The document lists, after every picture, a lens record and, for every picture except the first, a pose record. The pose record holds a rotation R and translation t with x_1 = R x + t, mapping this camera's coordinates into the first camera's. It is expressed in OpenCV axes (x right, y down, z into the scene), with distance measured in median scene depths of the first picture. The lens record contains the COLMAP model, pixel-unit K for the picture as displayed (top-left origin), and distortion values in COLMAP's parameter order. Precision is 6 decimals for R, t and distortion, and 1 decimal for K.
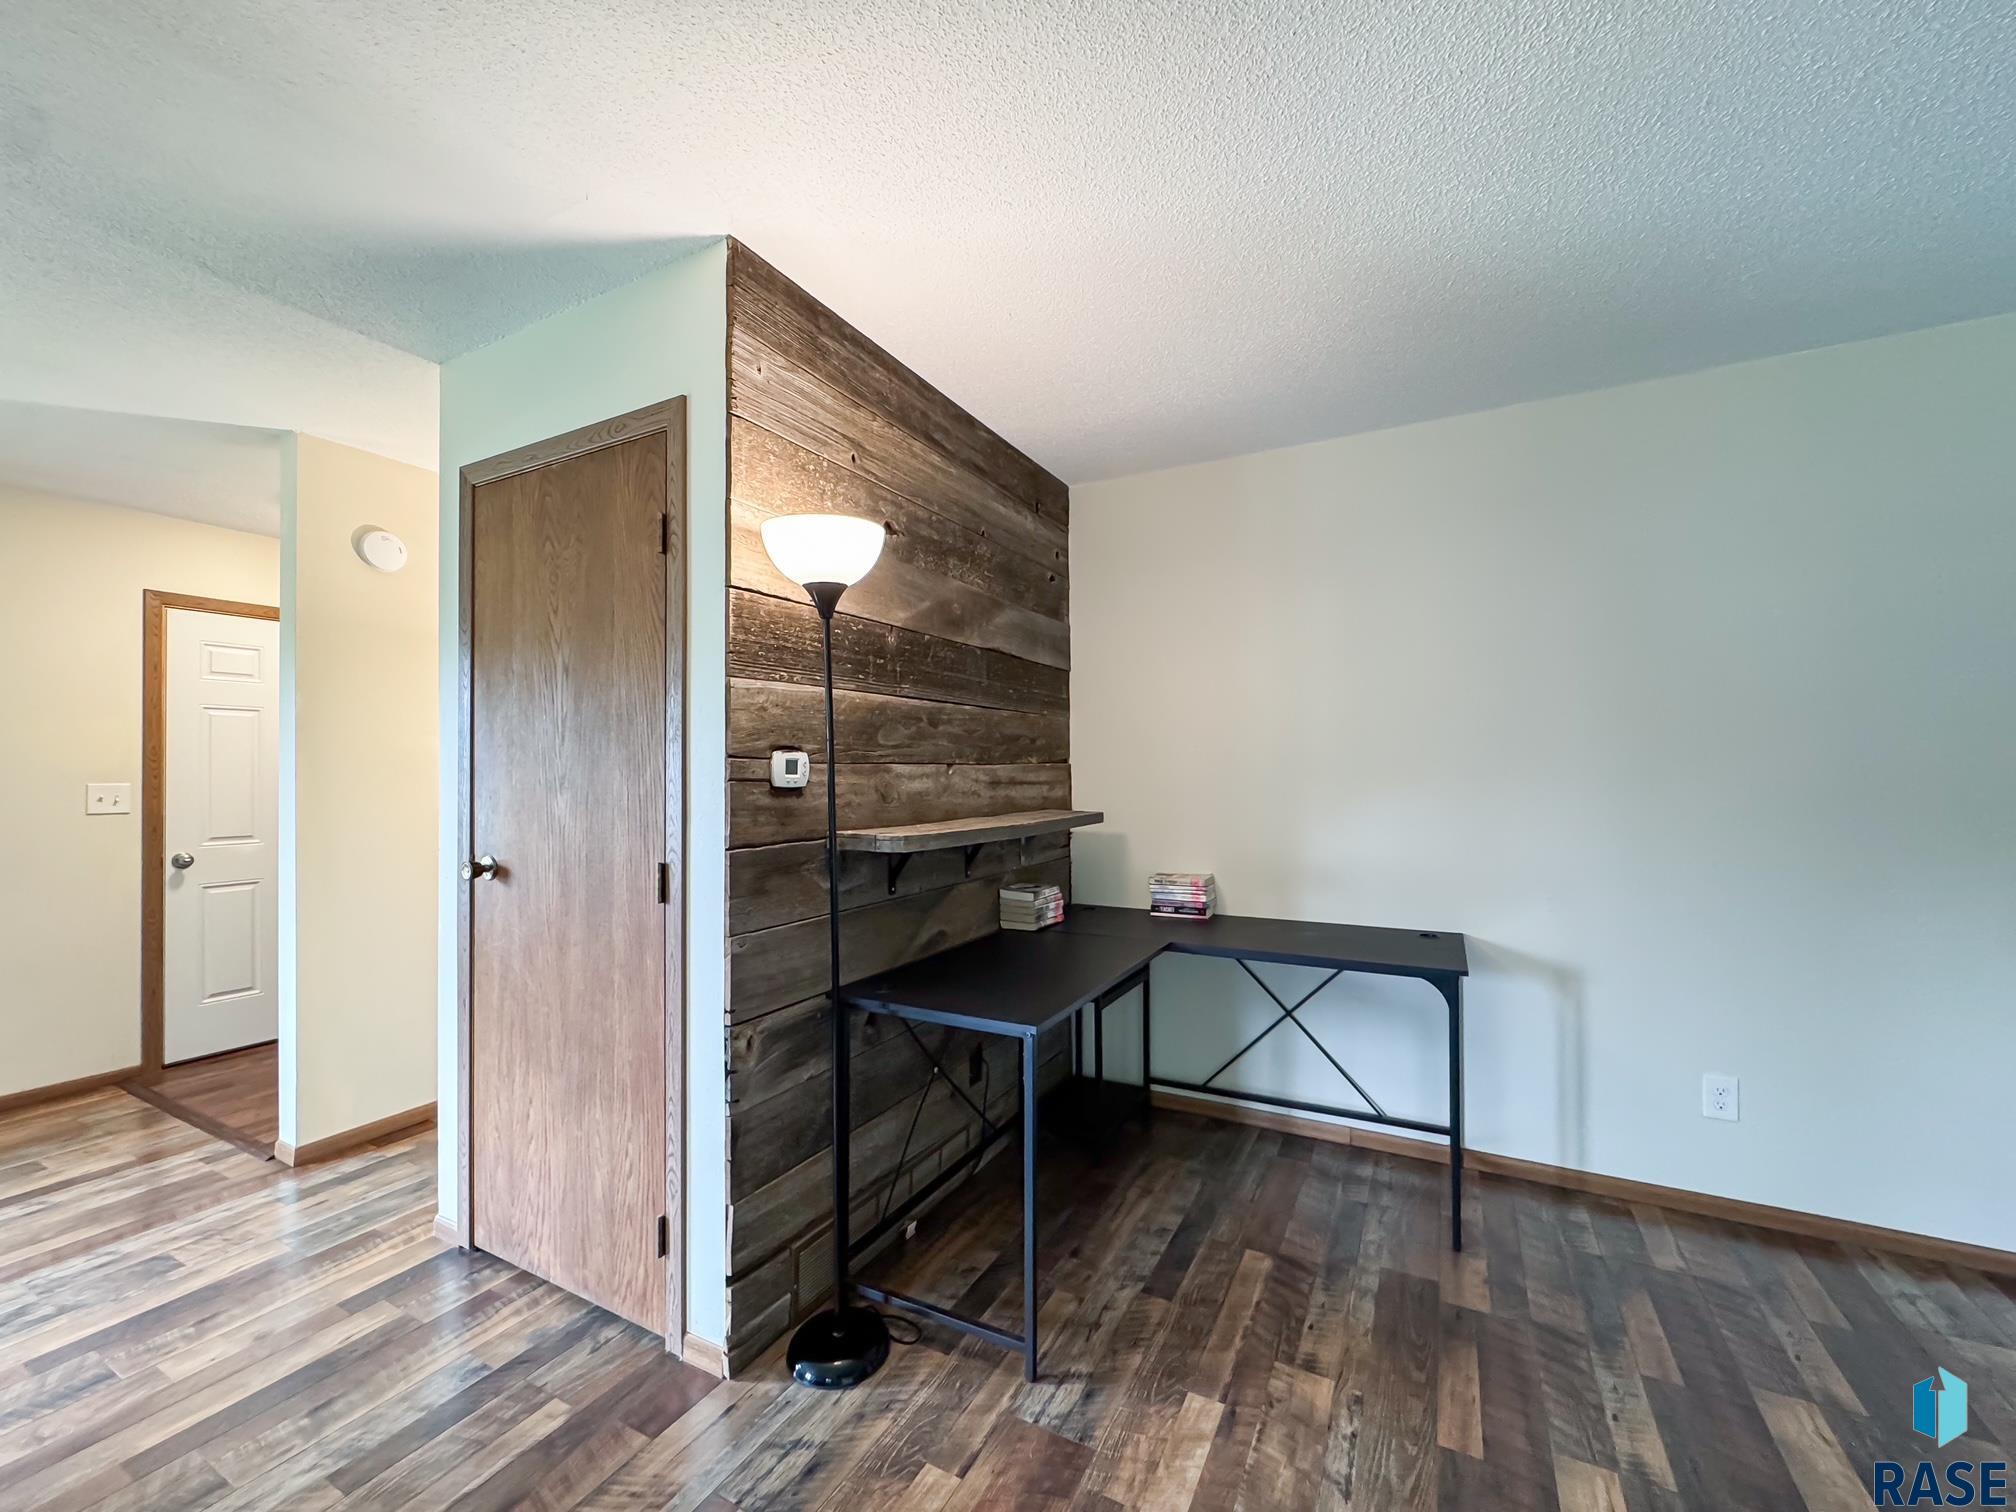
lens RADIAL K [[814.8, 0, 1007.9], [0, 814.8, 761.6], [0, 0, 1]] dist [-0.002975, 0.000008]
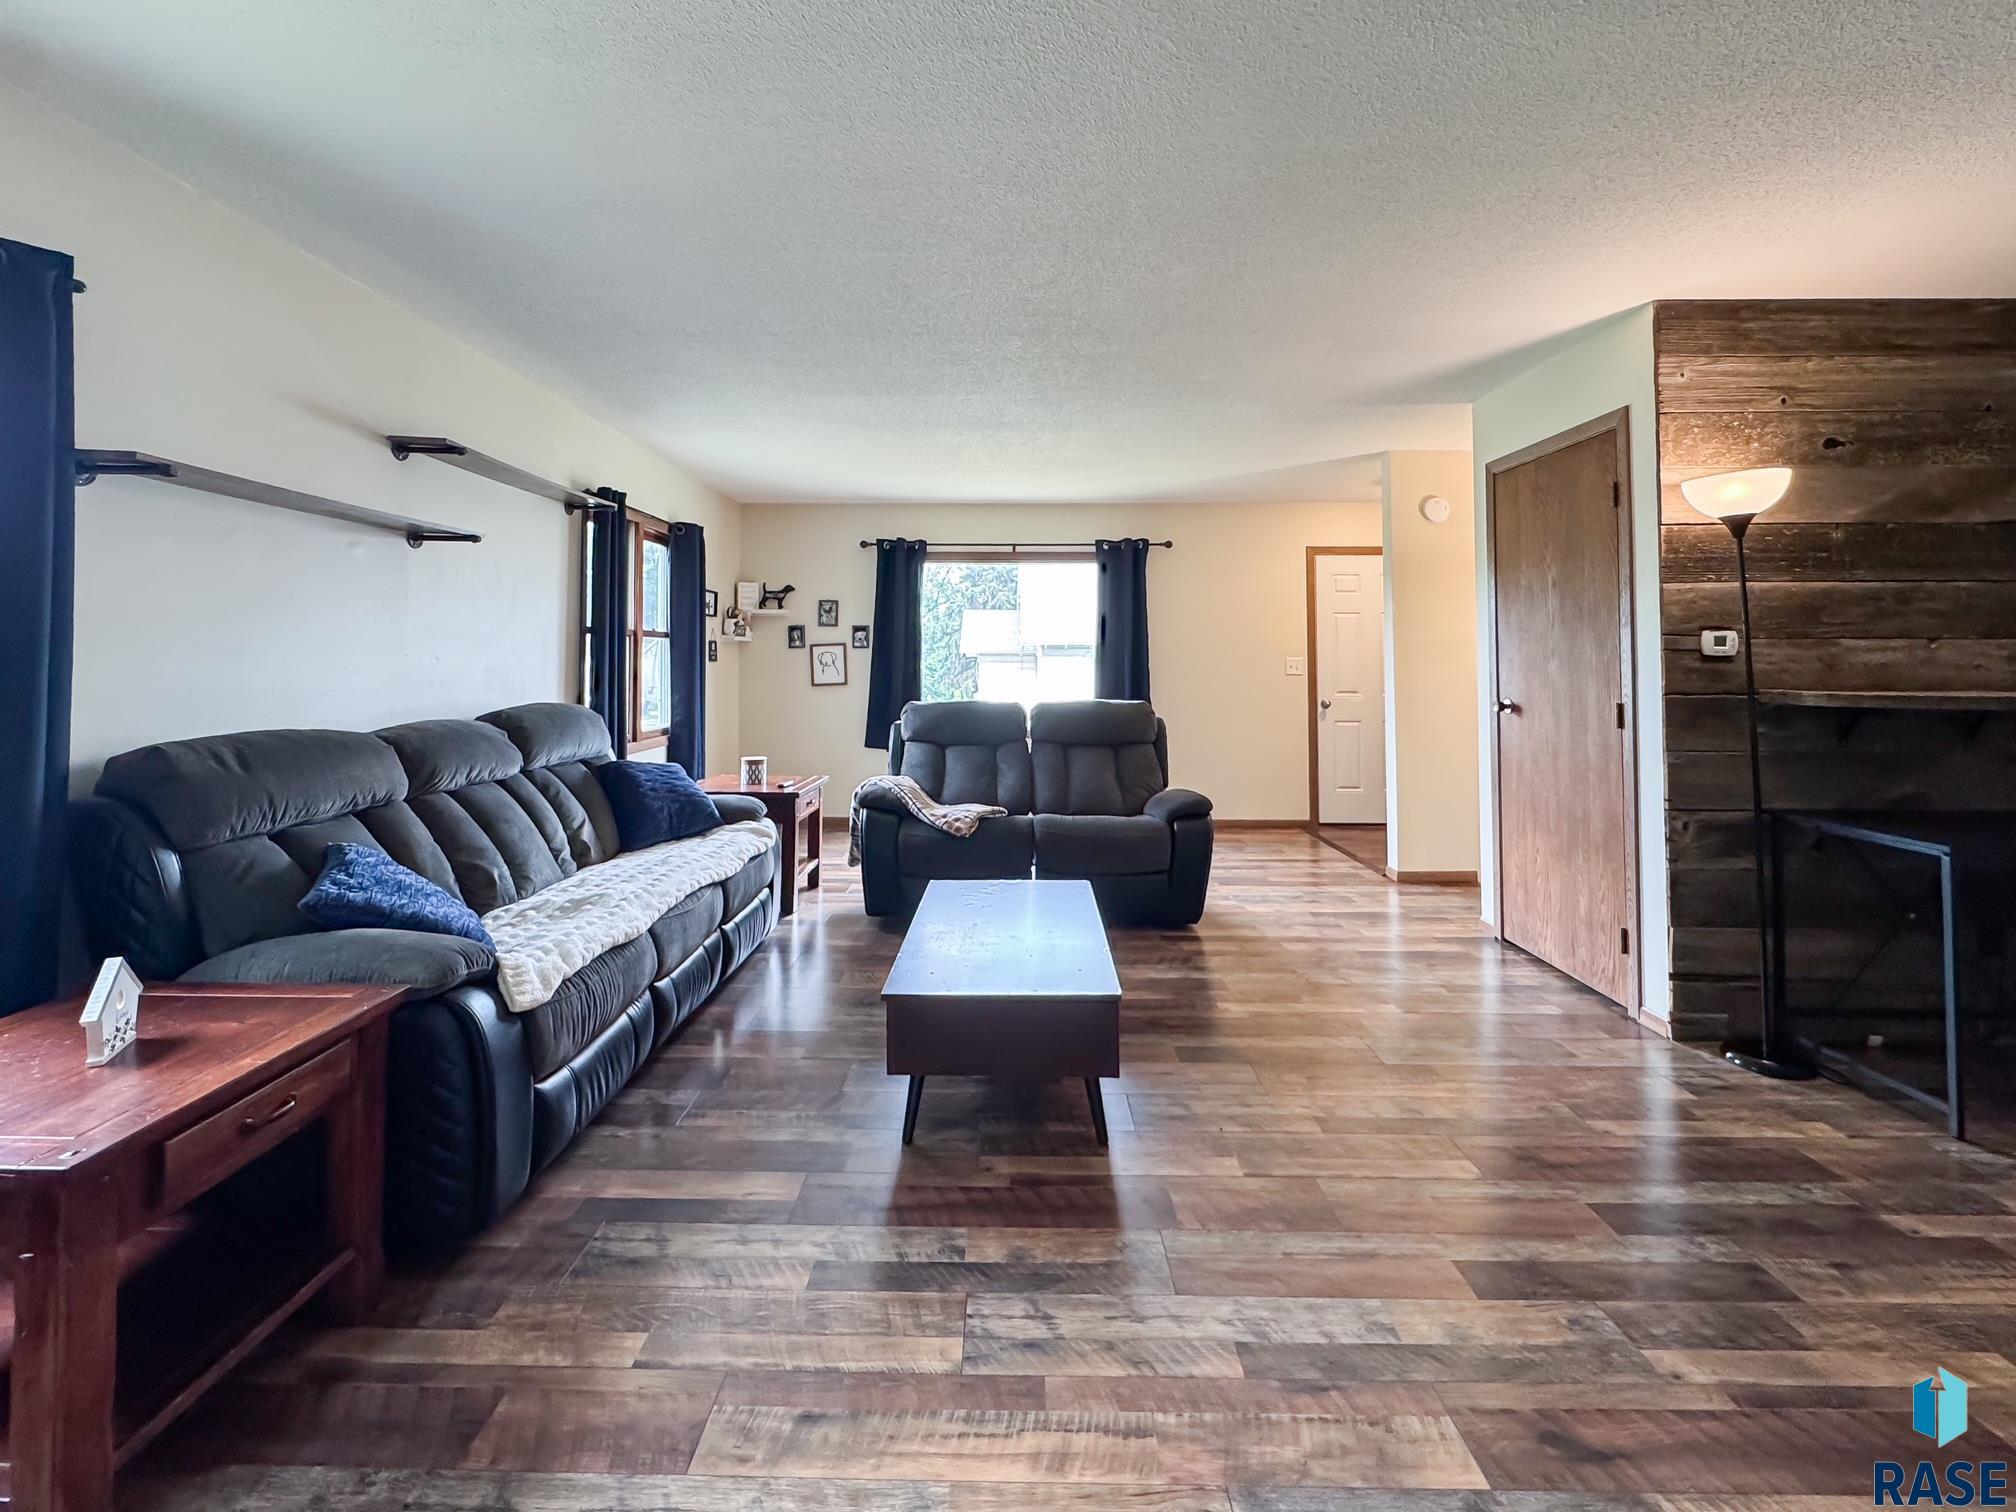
lens RADIAL K [[850.7, 0, 998.1], [0, 850.7, 630.1], [0, 0, 1]] dist [-0.003425, 0.000109]
pose [[0.458422, -0.025269, -0.888376, 0.449768], [0.005797, 0.999659, -0.025442, 0.016554], [0.888716, 0.006513, 0.458412, -0.758222]]
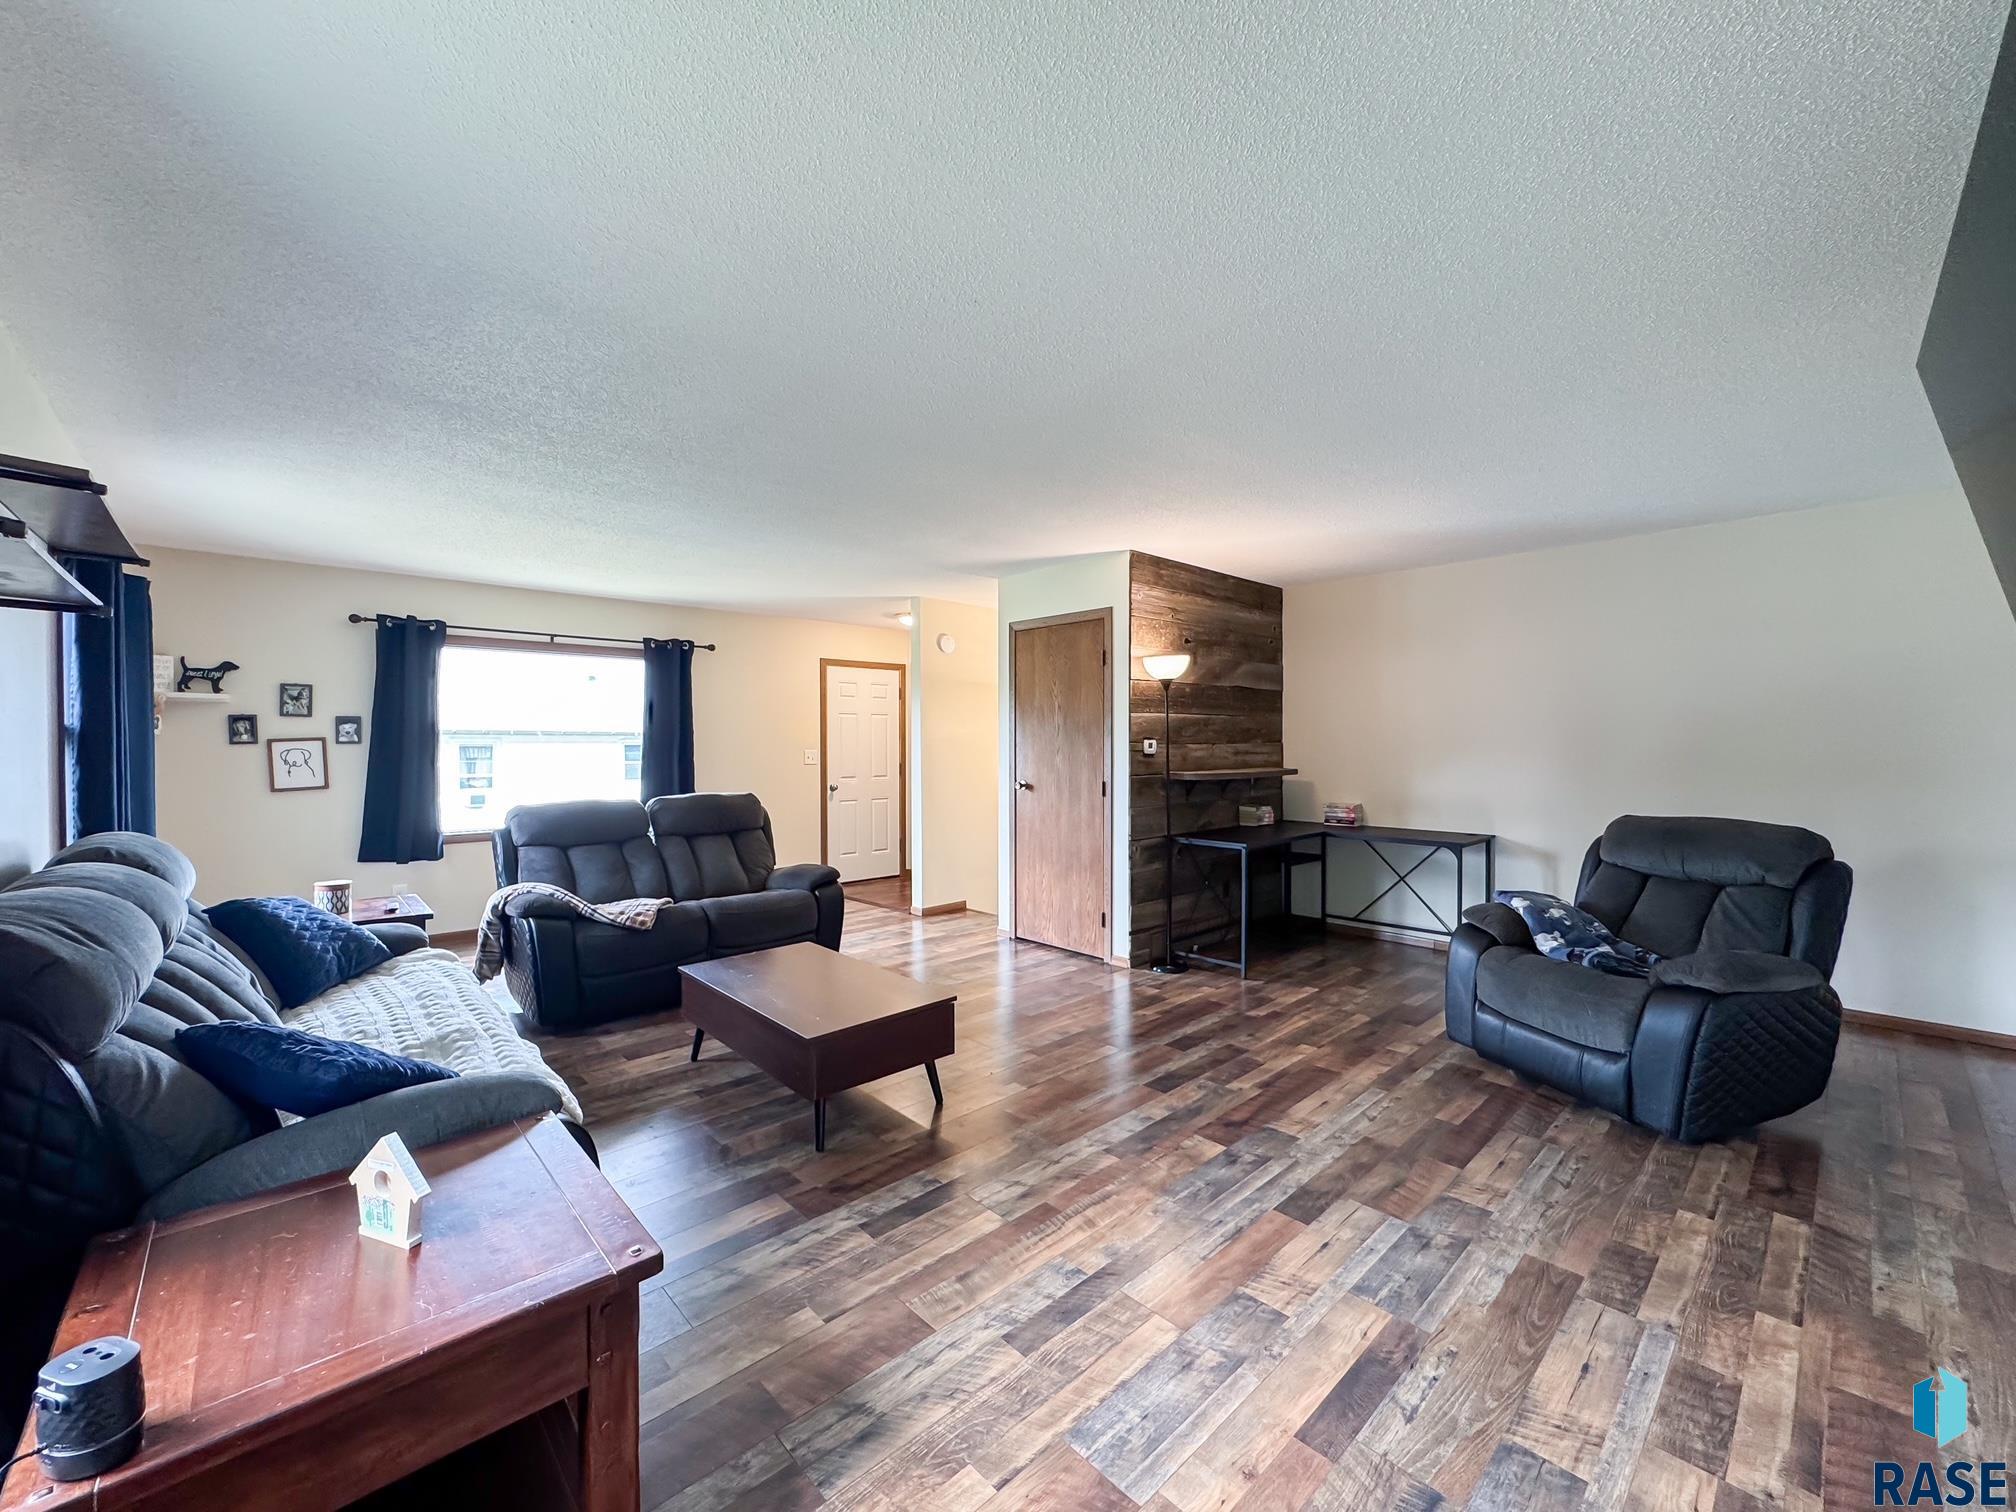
lens RADIAL K [[812.4, 0, 1000.7], [0, 812.4, 746.1], [0, 0, 1]] dist [-0.004610, 0.000060]
pose [[0.946726, 0.004844, -0.322003, 0.107705], [0.000818, 0.999847, 0.017446, -0.036068], [0.322039, -0.016781, 0.946578, -1.510560]]
